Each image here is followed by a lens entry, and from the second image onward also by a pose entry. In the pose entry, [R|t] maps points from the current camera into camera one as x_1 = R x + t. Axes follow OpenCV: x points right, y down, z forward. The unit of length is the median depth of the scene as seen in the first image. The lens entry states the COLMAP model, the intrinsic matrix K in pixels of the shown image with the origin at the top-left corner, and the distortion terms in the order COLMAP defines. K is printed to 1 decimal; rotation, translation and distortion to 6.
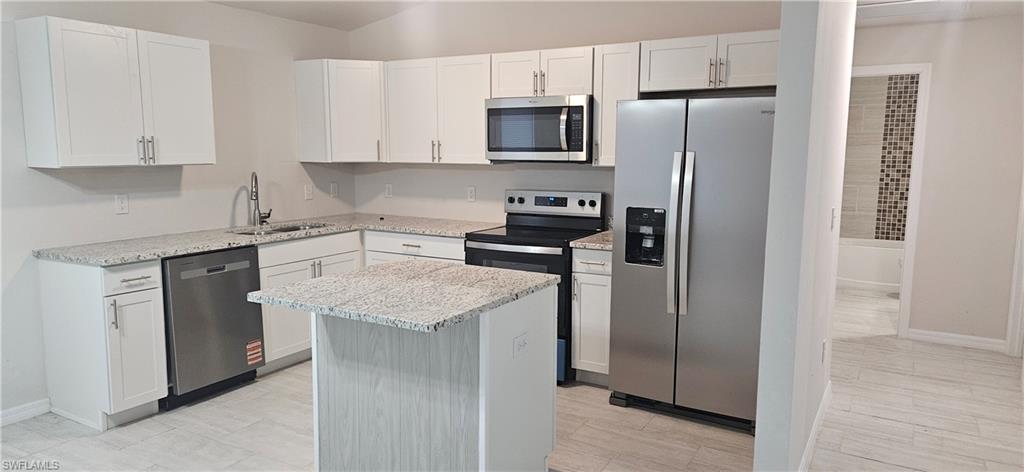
lens RADIAL K [[655.4, 0, 512.8], [0, 655.4, 240.8], [0, 0, 1]] dist [0.004015, 0.001510]
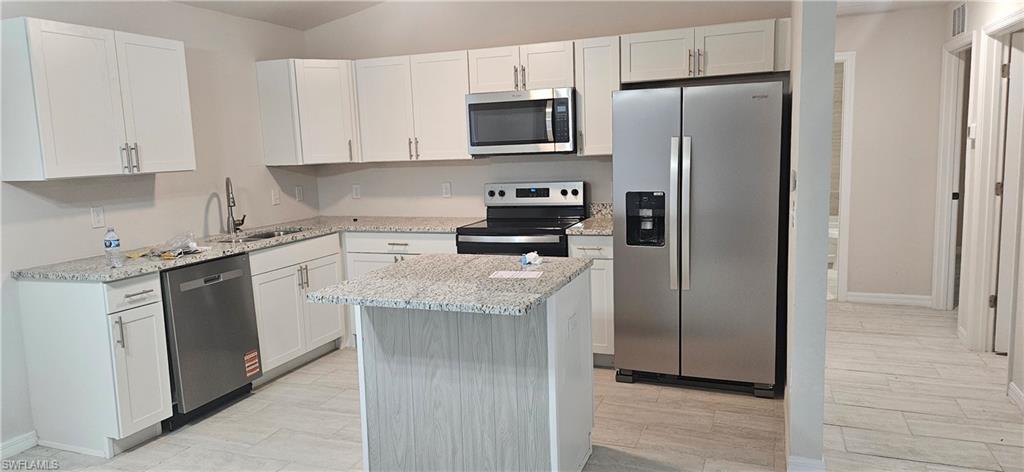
lens RADIAL K [[656.0, 0, 512.0], [0, 656.0, 236.0], [0, 0, 1]] dist [0.000819, -0.000370]
pose [[0.987453, -0.060485, 0.145874, -0.157561], [0.061326, 0.998117, -0.001274, 0.008602], [-0.145522, 0.010204, 0.989302, -0.012025]]
